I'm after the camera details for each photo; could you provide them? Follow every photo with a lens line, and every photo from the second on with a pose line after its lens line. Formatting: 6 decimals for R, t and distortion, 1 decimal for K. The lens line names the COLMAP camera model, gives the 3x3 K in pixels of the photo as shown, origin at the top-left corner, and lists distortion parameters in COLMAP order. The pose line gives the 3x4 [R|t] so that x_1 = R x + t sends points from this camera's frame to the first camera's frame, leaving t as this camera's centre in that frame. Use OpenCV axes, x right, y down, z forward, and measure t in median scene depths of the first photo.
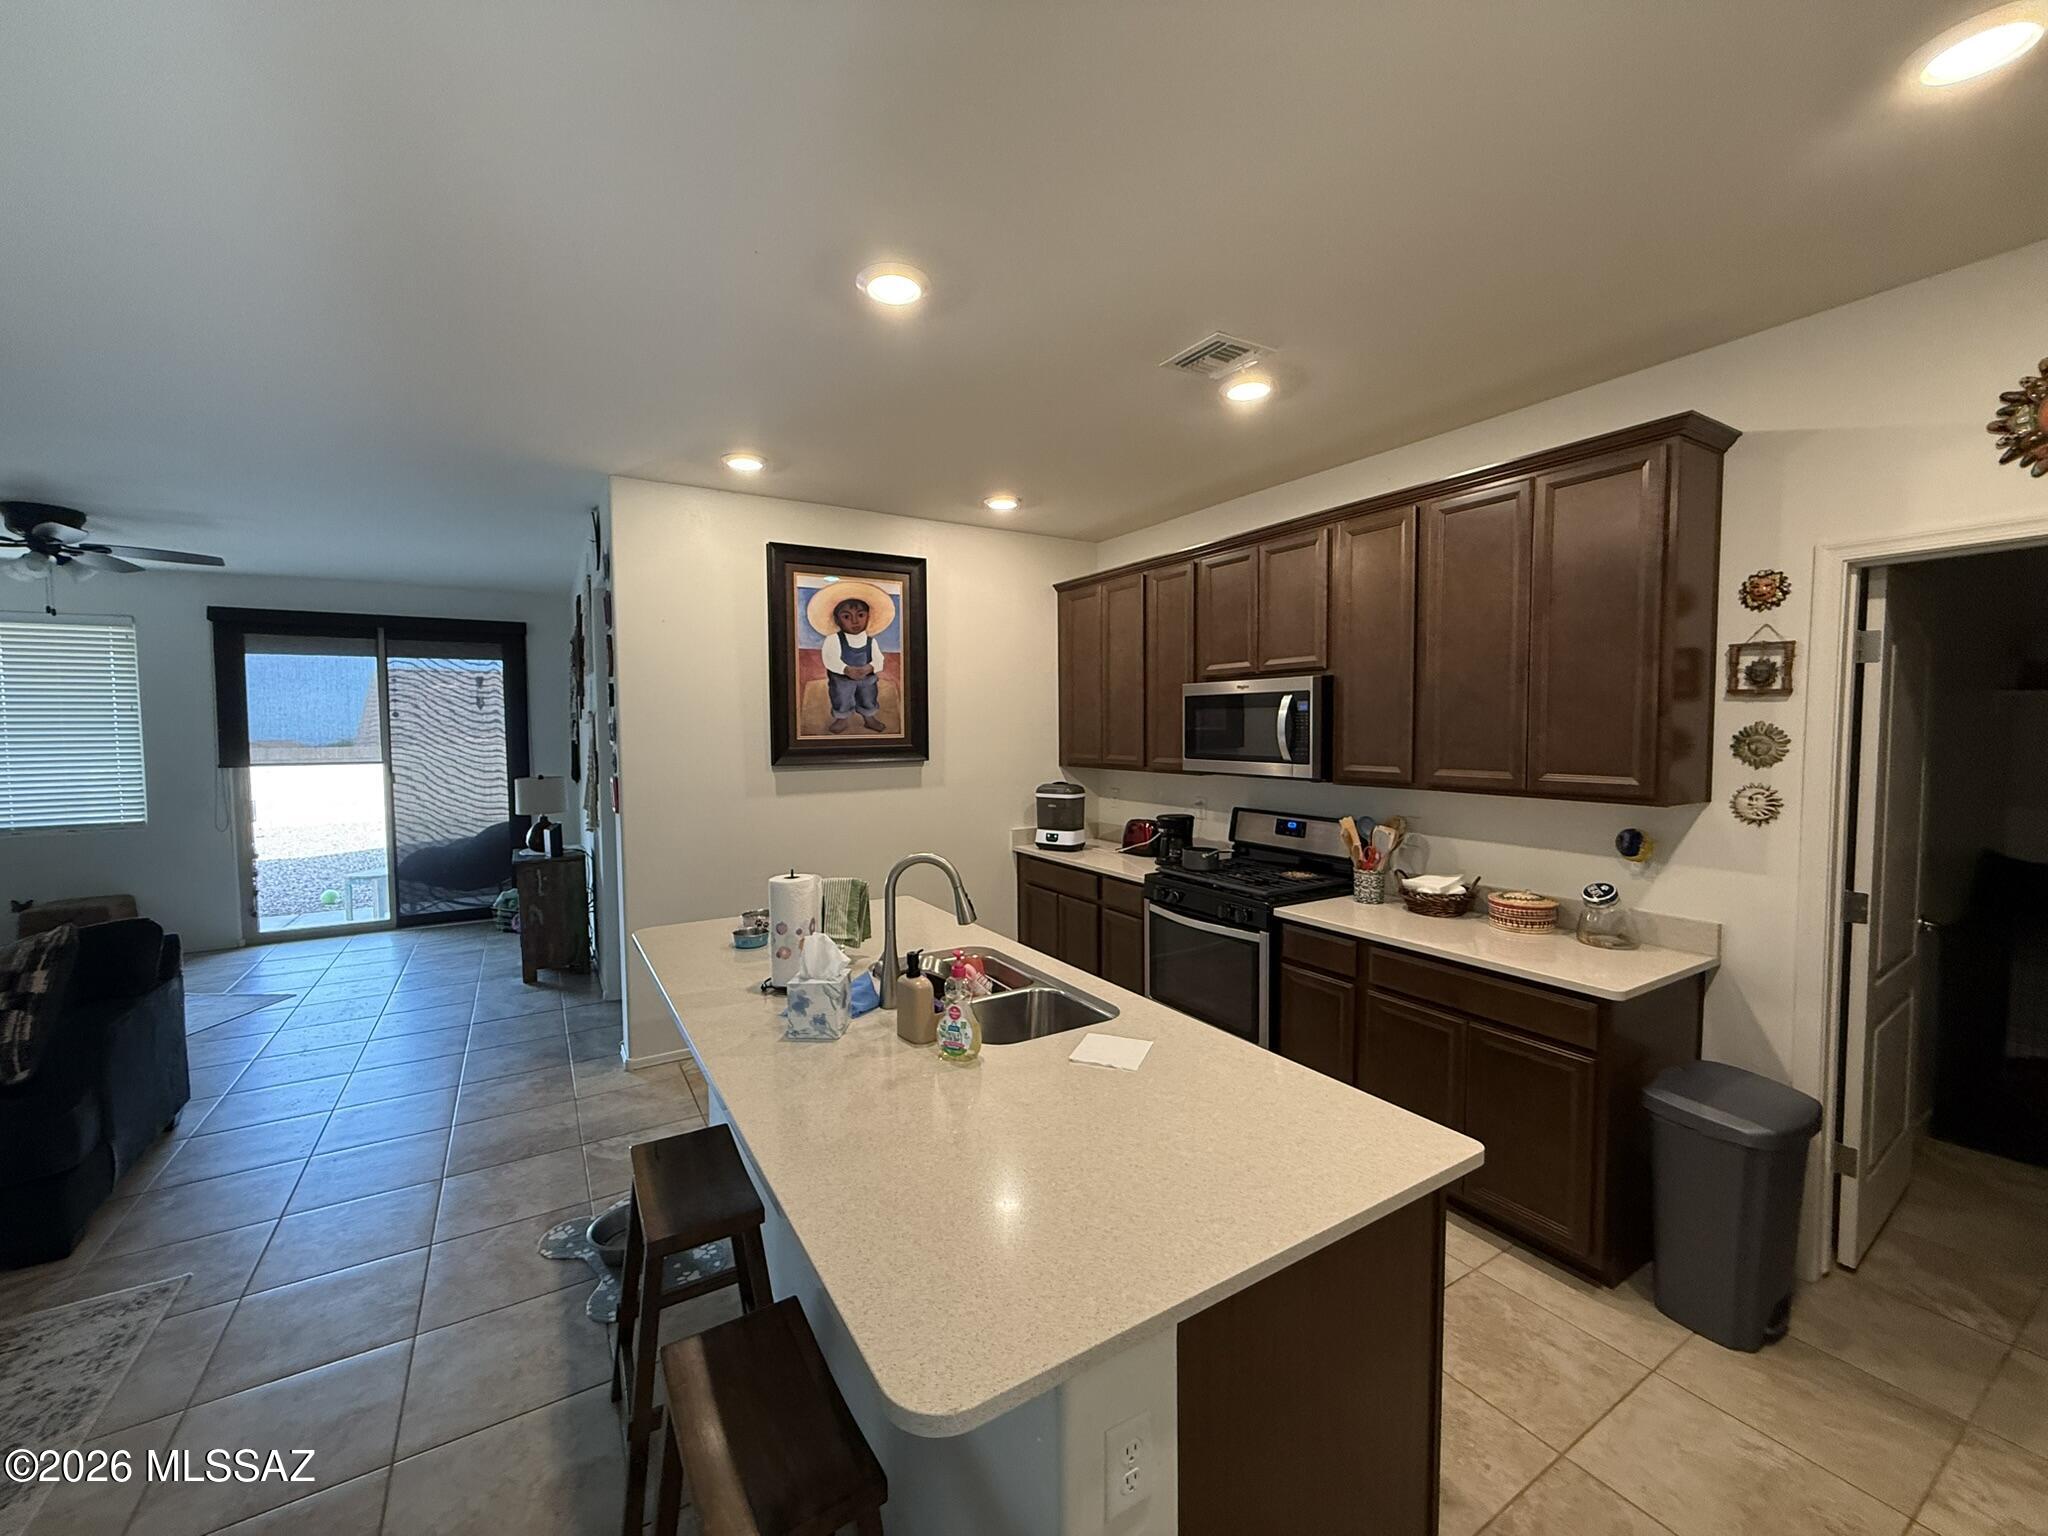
lens RADIAL K [[813.8, 0, 1011.2], [0, 813.8, 767.8], [0, 0, 1]] dist [-0.001767, 0.000946]
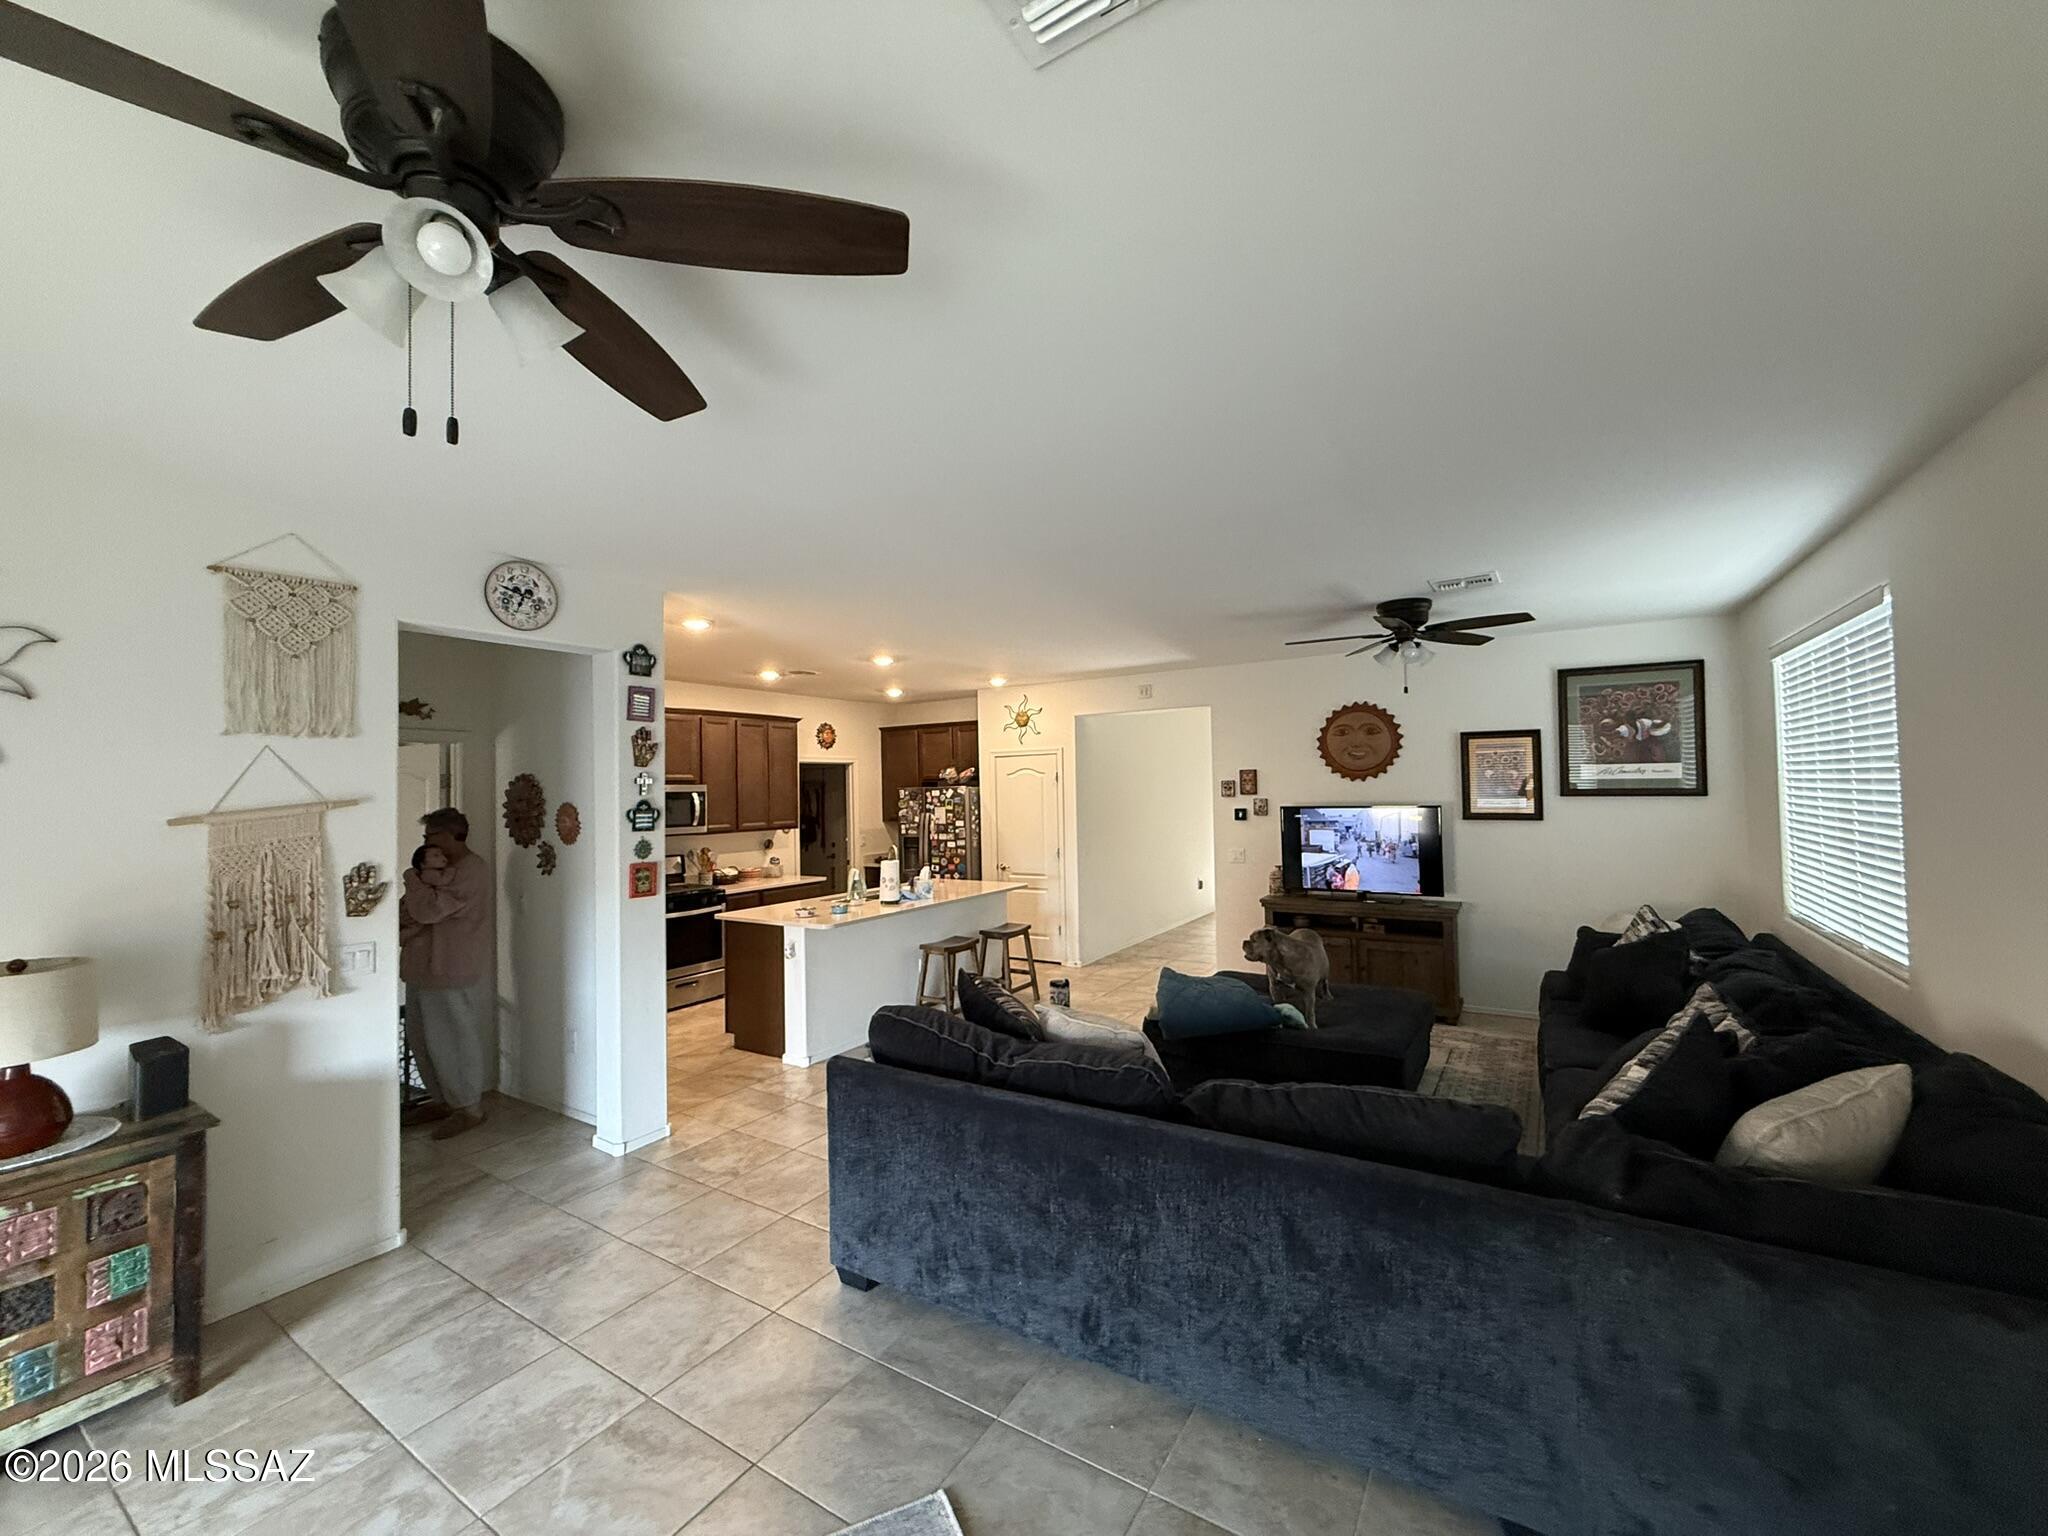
lens RADIAL K [[813.8, 0, 1027.3], [0, 813.8, 770.2], [0, 0, 1]] dist [-0.001767, 0.000946]
pose [[-0.449739, 0.033118, 0.892546, -1.675907], [0.066578, 0.997775, -0.003475, -0.073282], [-0.890675, 0.057861, -0.450943, 1.049444]]
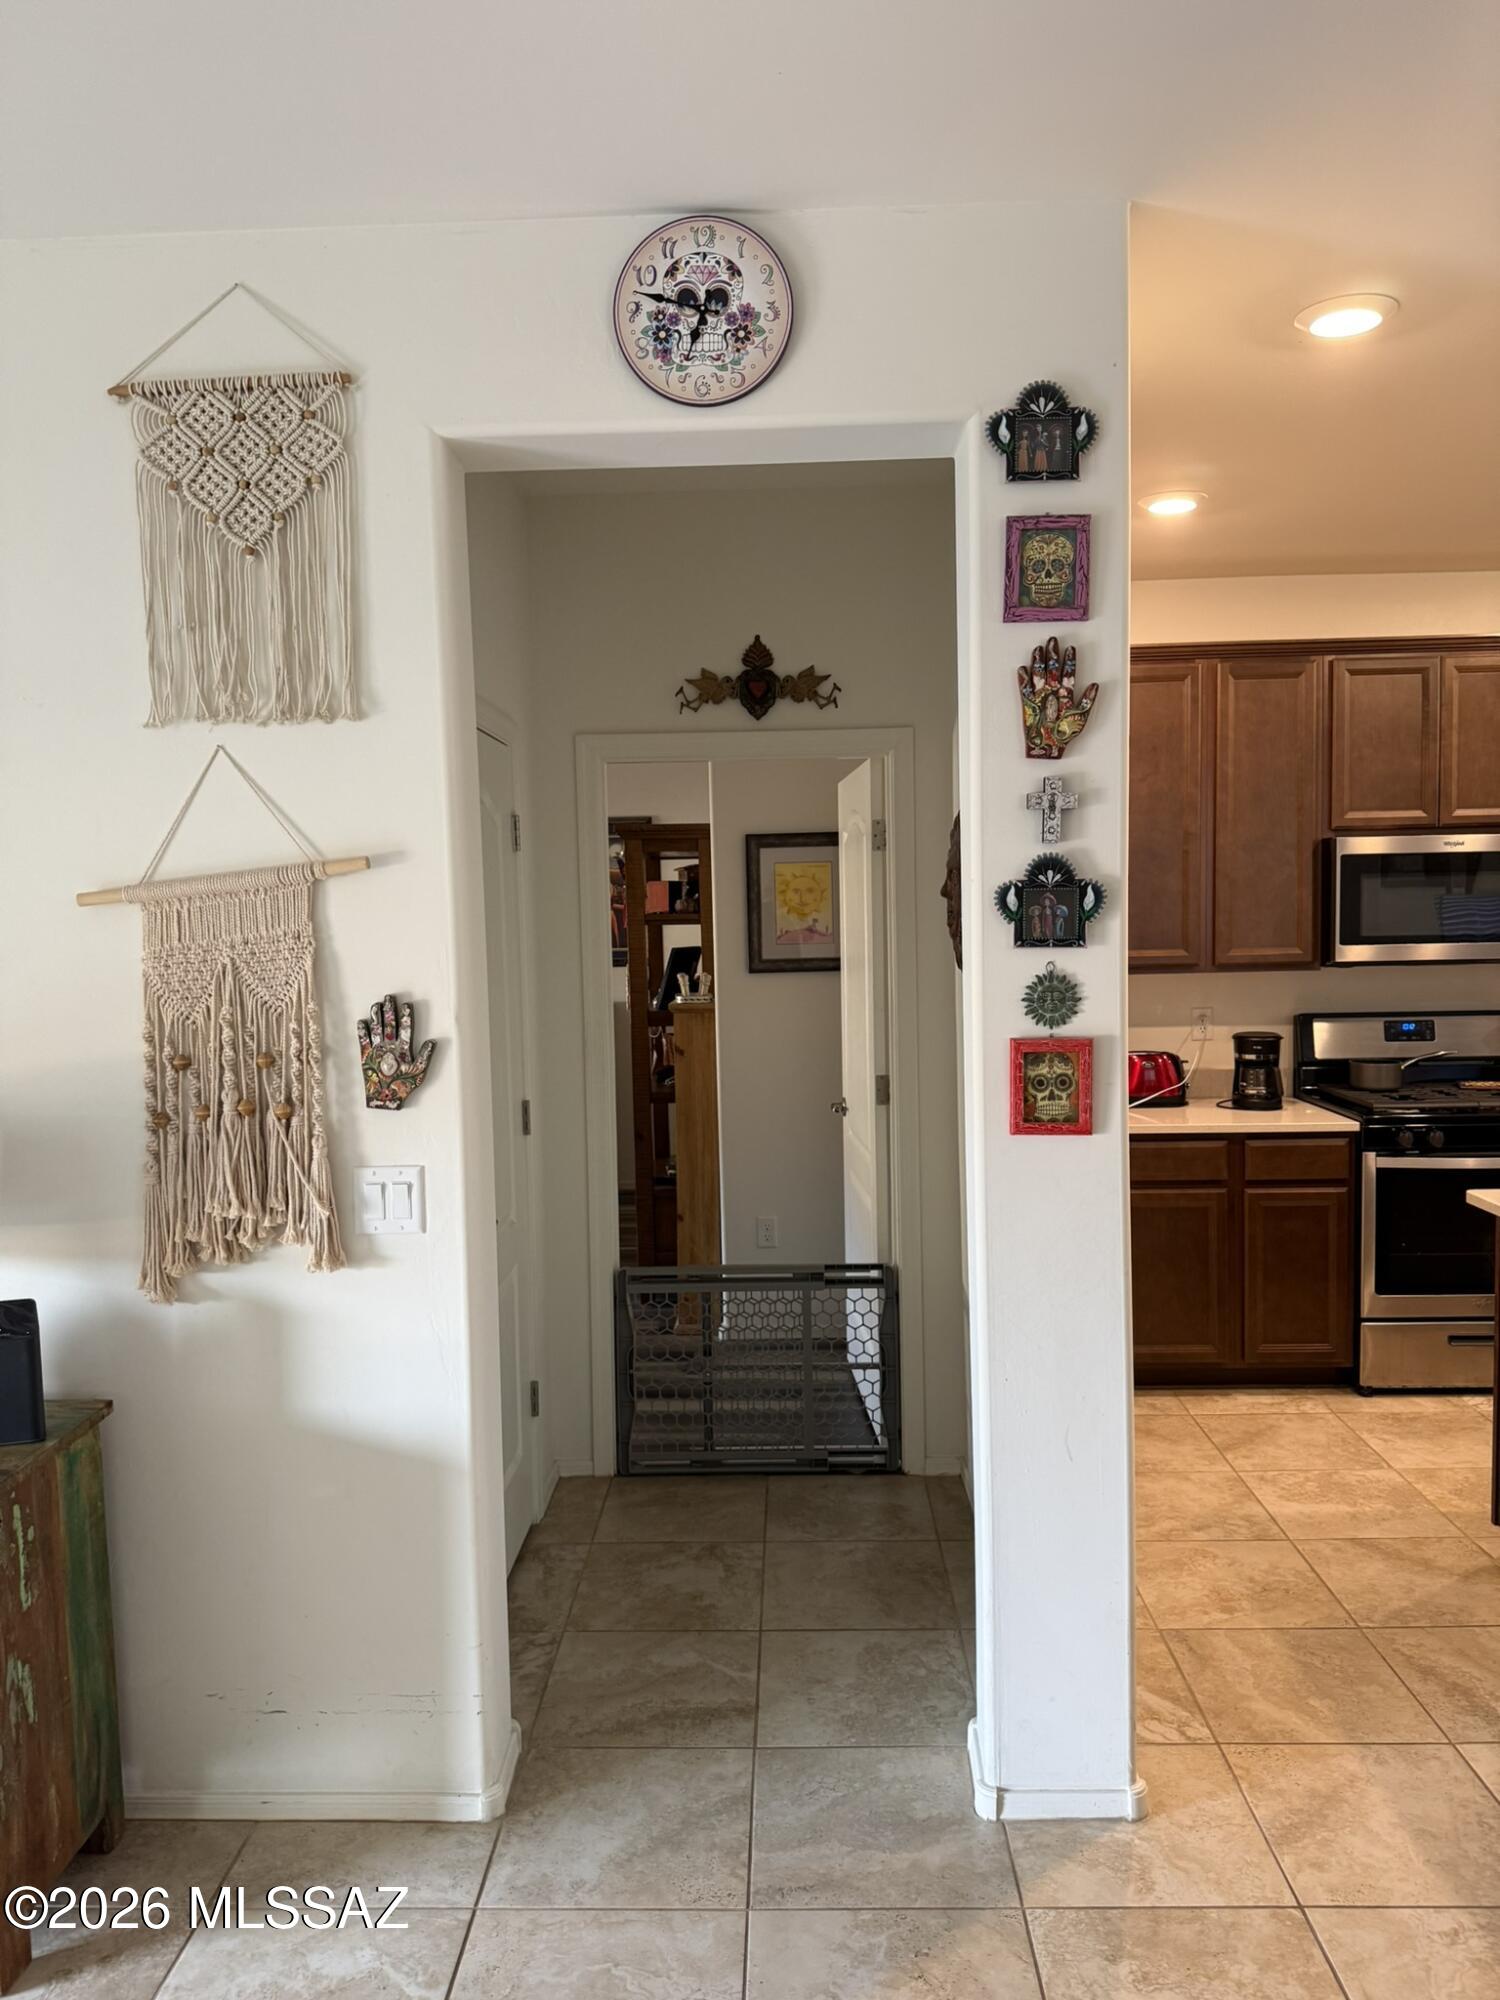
lens RADIAL K [[1407.3, 0, 756.8], [0, 1407.3, 1009.8], [0, 0, 1]] dist [0.026257, -0.022199]
pose [[0.544769, -0.066151, 0.835973, -1.103600], [0.064459, 0.997238, 0.036907, -0.034507], [-0.836105, 0.033780, 0.547528, 0.787552]]
